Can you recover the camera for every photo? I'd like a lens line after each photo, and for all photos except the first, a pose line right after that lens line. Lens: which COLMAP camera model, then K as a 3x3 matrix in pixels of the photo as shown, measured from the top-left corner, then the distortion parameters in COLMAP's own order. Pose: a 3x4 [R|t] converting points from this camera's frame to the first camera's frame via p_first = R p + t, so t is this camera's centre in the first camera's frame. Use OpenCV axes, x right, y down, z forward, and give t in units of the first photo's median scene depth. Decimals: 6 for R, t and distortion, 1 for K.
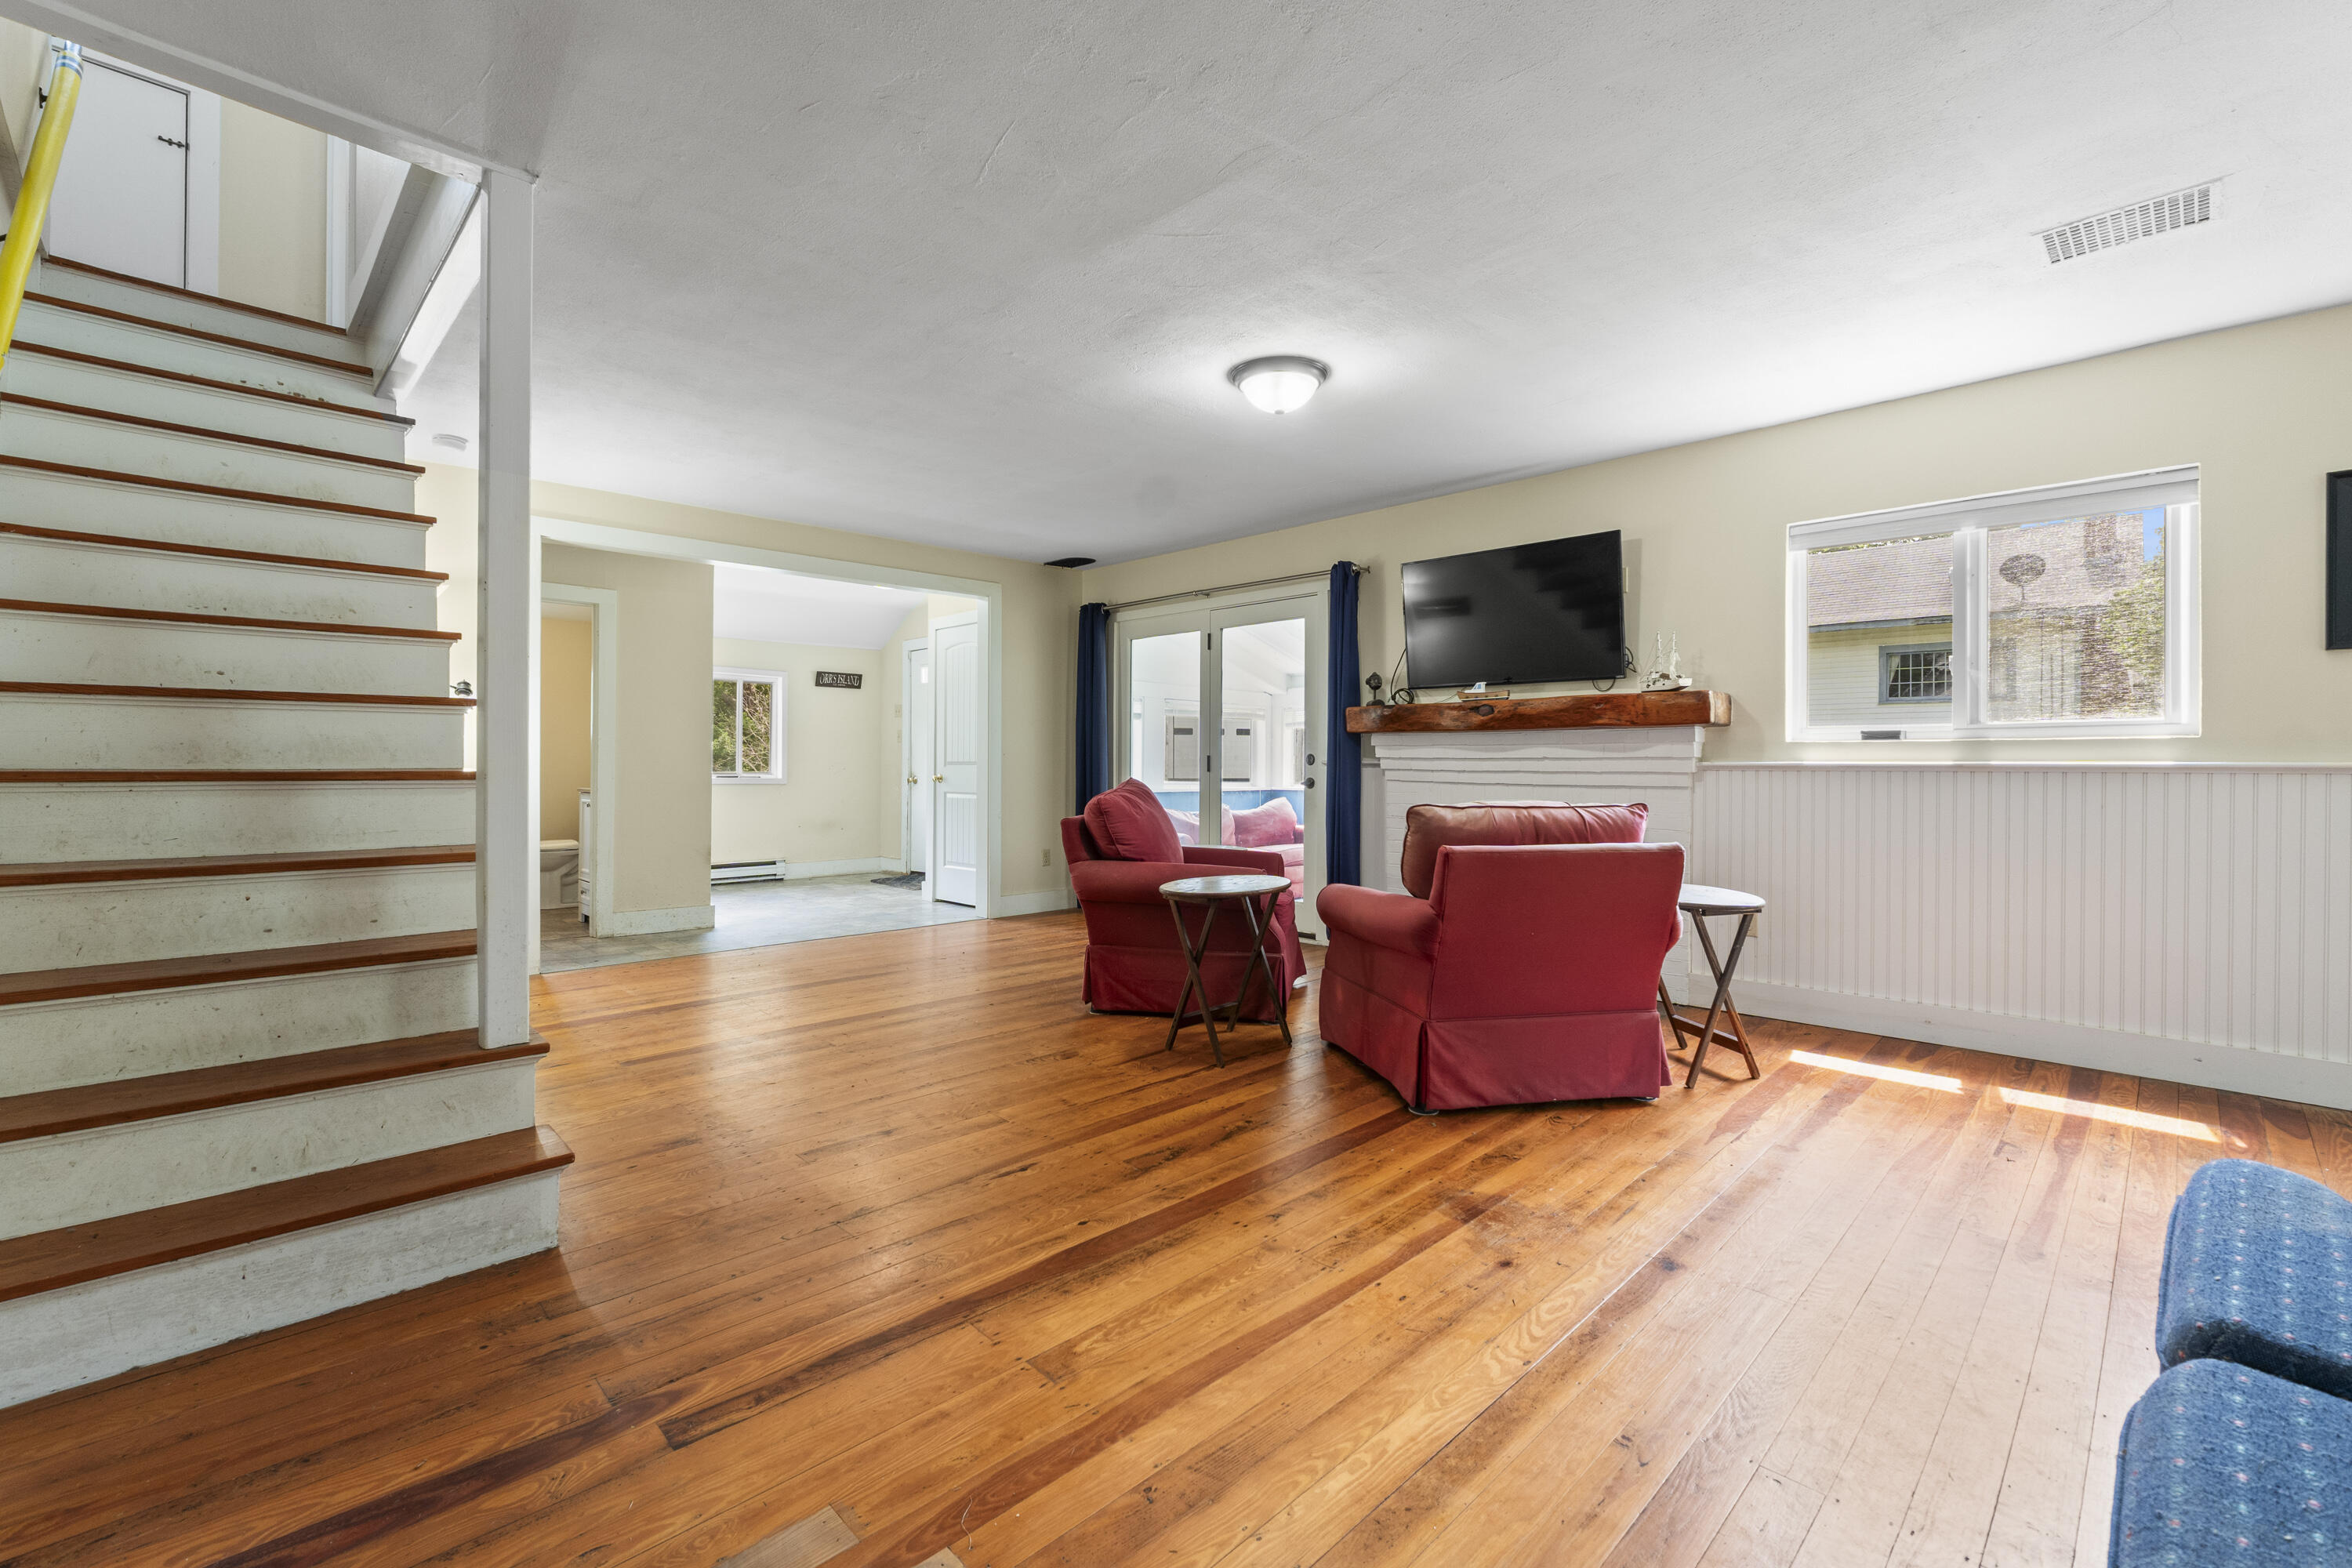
lens RADIAL K [[1008.4, 0, 1168.6], [0, 1008.4, 790.9], [0, 0, 1]] dist [-0.003464, -0.000416]
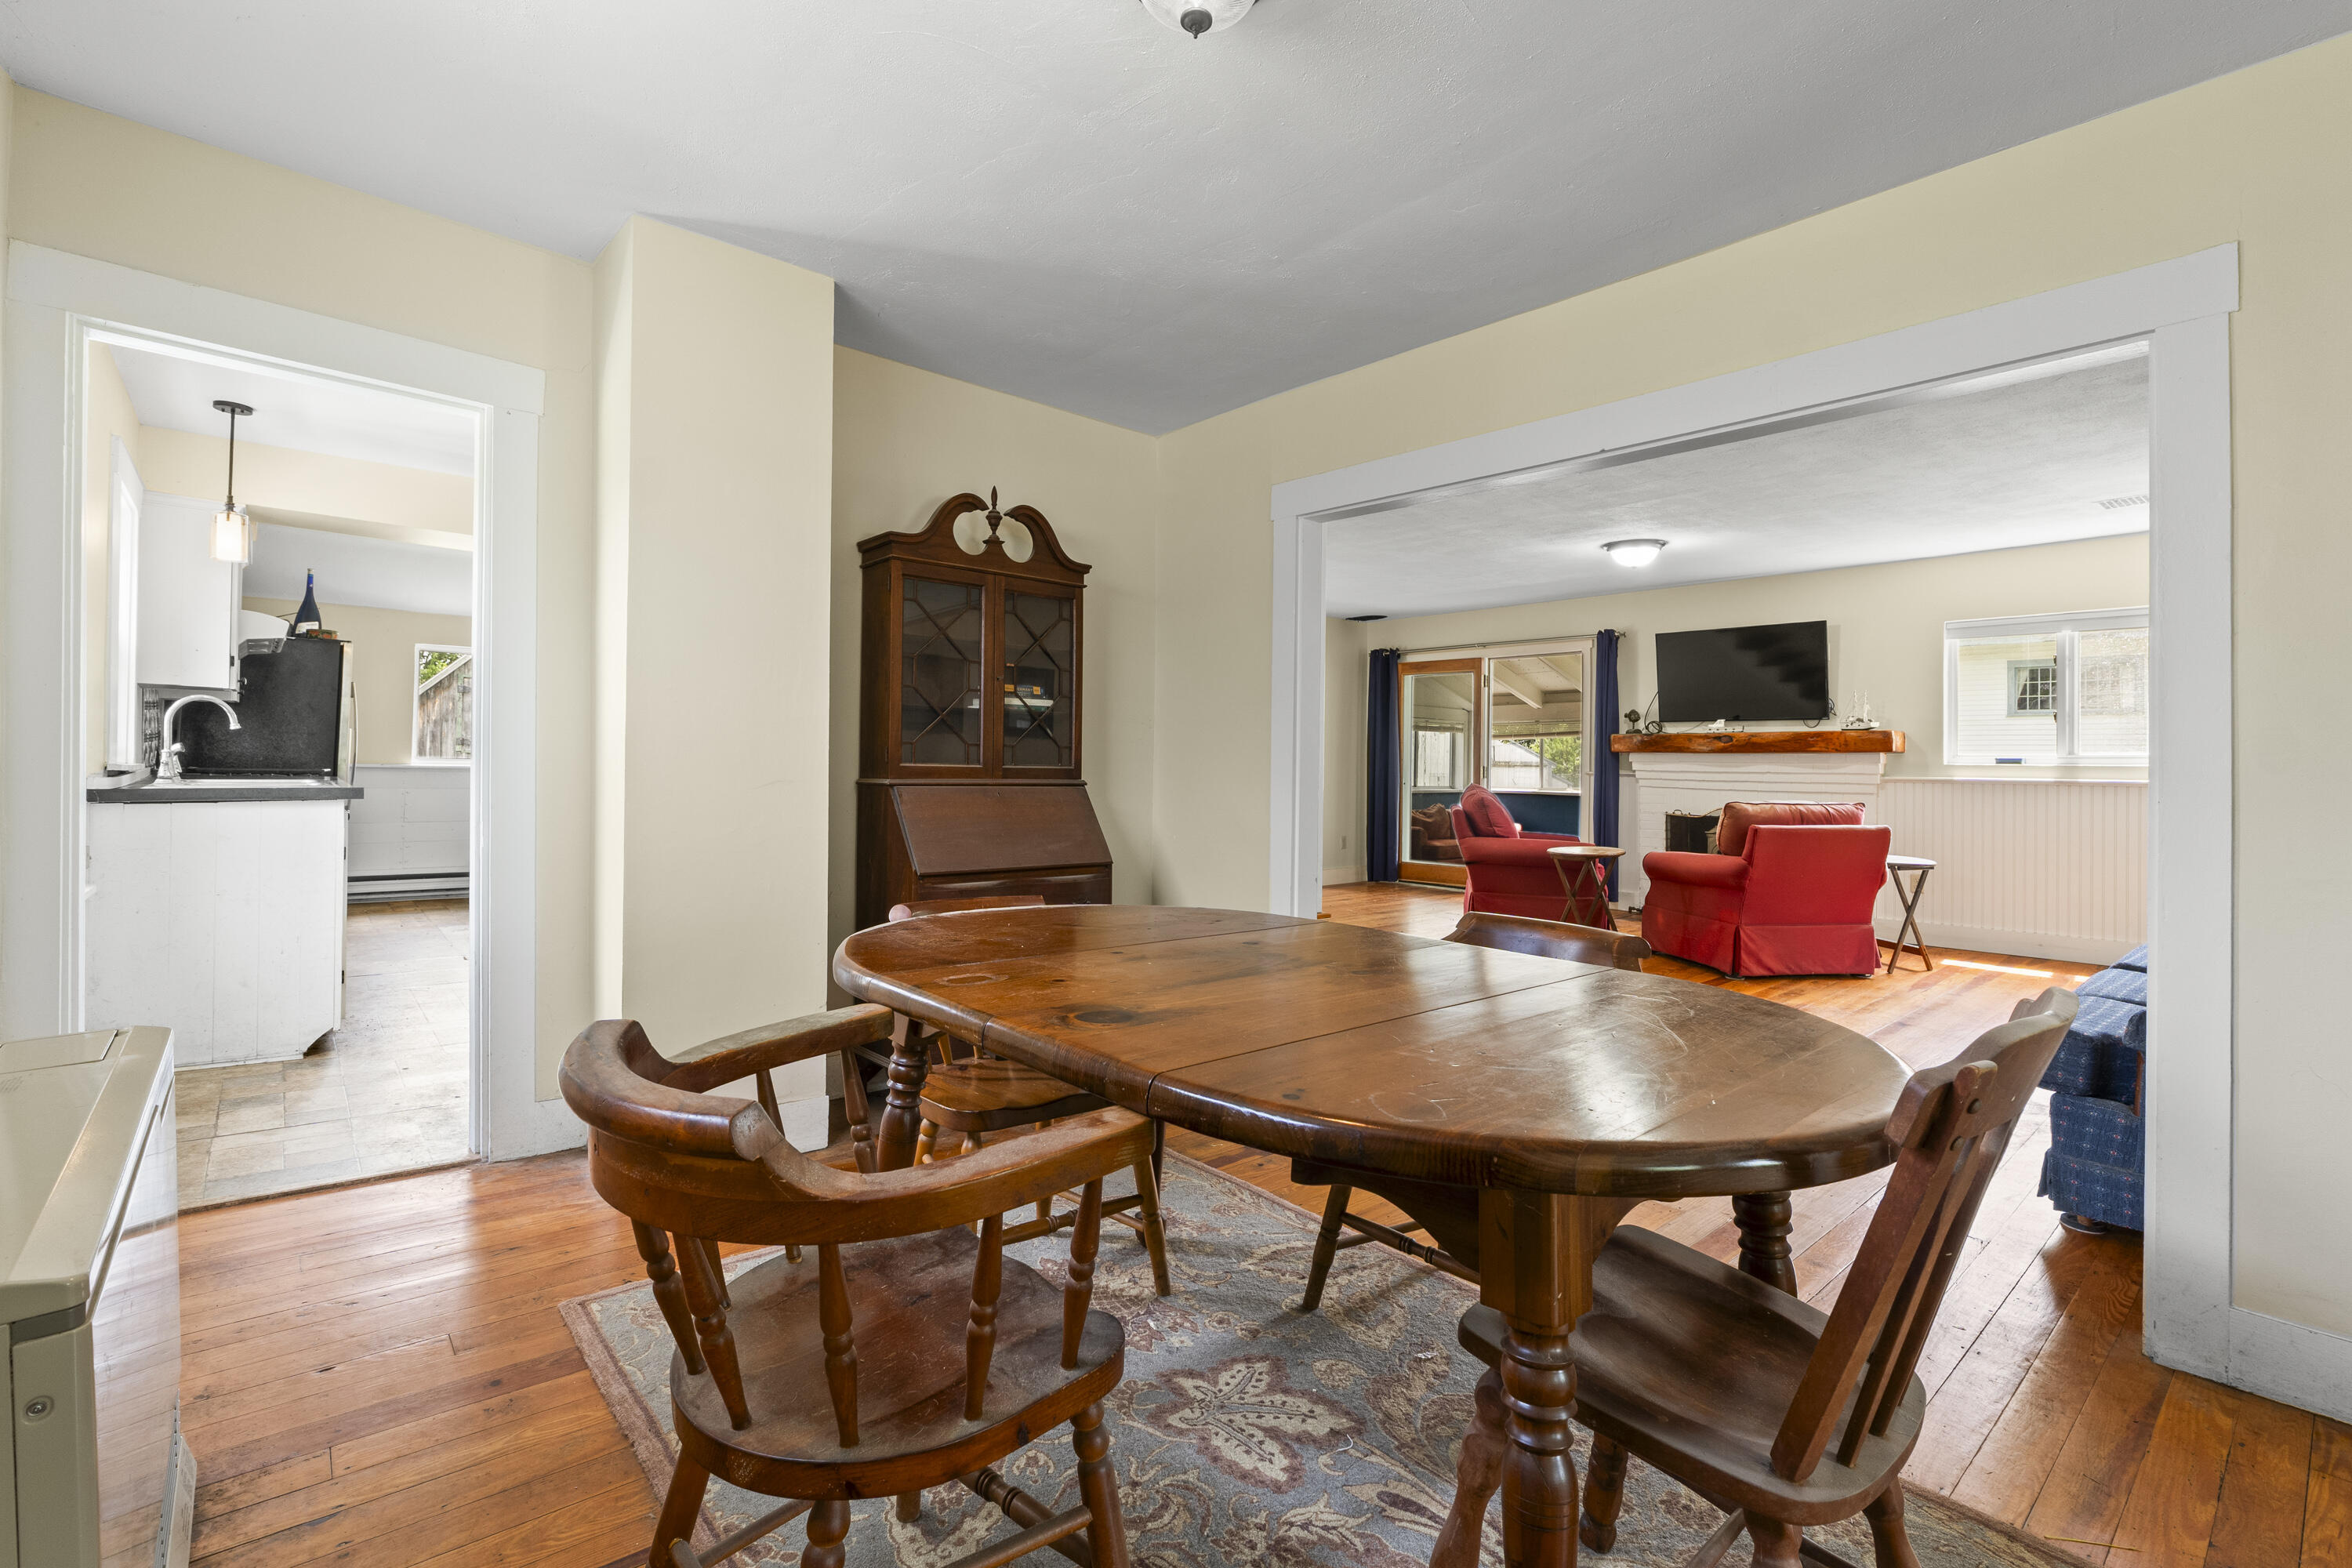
lens RADIAL K [[1050.7, 0, 1185.2], [0, 1050.7, 769.0], [0, 0, 1]] dist [-0.001758, 0.000132]
pose [[0.998669, 0.009721, -0.050658, -0.443558], [-0.010856, 0.999695, -0.022187, 0.005775], [0.050427, 0.022707, 0.998470, -0.631118]]
